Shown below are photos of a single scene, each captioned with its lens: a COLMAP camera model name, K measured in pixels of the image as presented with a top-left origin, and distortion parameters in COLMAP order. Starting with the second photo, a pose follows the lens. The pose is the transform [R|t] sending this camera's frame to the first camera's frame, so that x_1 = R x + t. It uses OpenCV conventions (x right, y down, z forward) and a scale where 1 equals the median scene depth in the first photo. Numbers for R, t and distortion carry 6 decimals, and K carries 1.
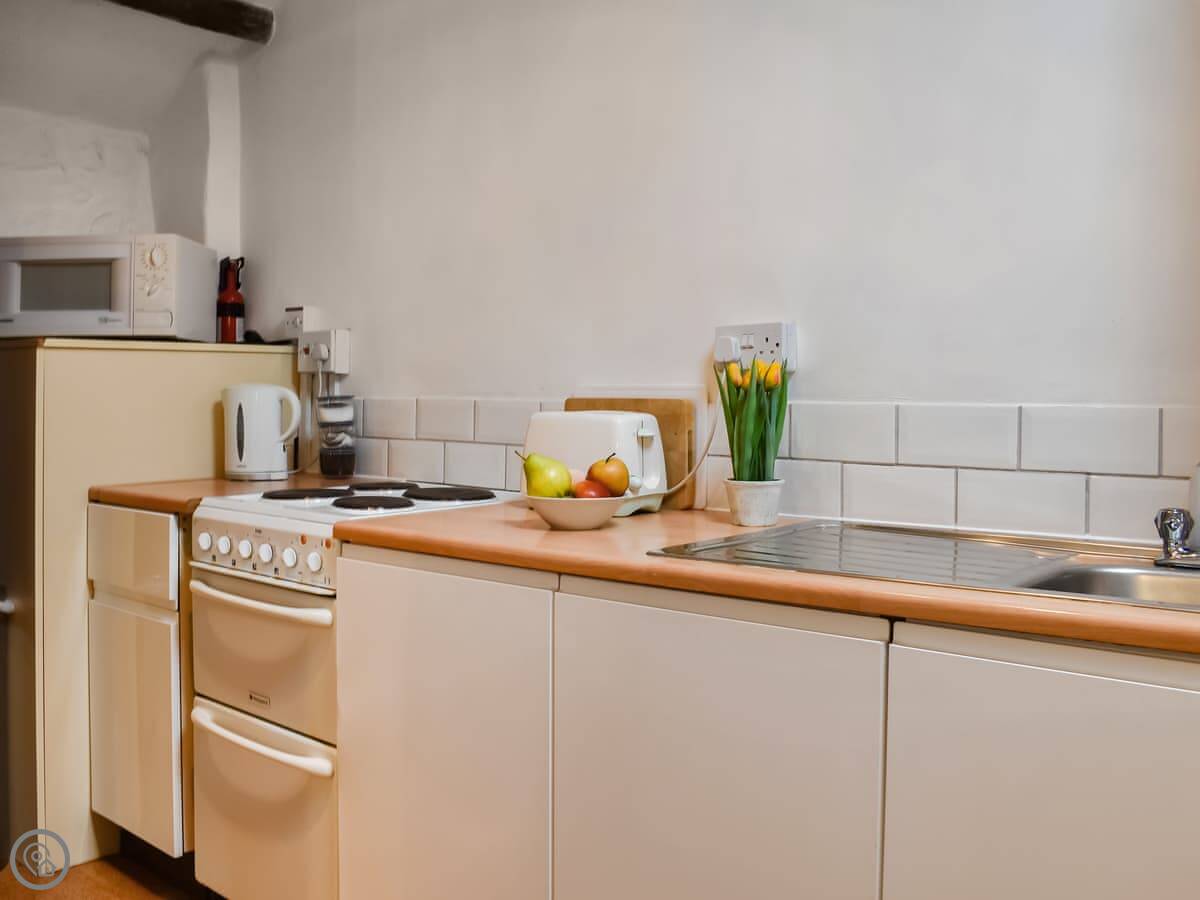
lens RADIAL K [[989.0, 0, 593.3], [0, 989.0, 421.6], [0, 0, 1]] dist [-0.086179, 0.013443]
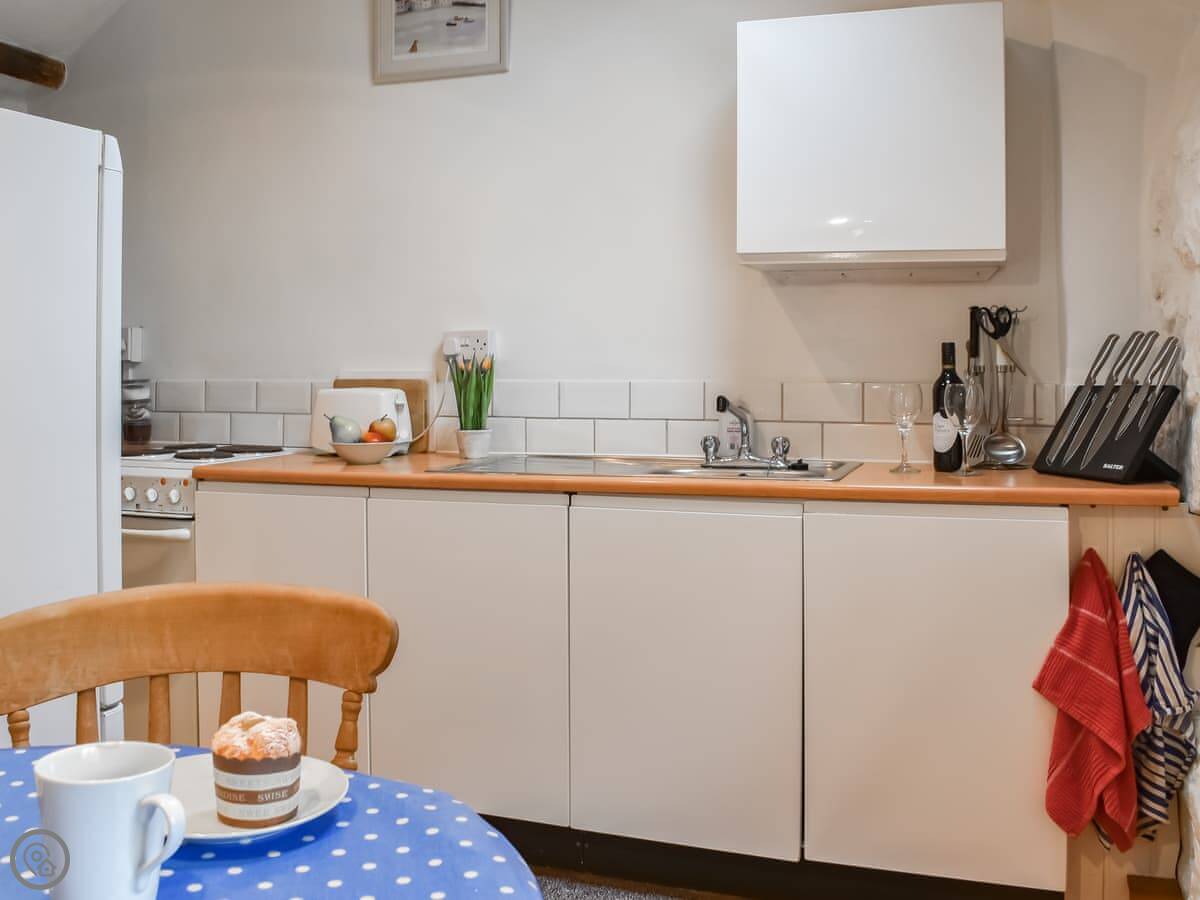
lens RADIAL K [[859.3, 0, 600.0], [0, 859.3, 450.0], [0, 0, 1]] dist [-0.052173, 0.003650]
pose [[0.926715, -0.037351, 0.373904, -0.166371], [0.015210, 0.997961, 0.061994, 0.009108], [-0.375457, -0.051764, 0.925393, -0.357259]]
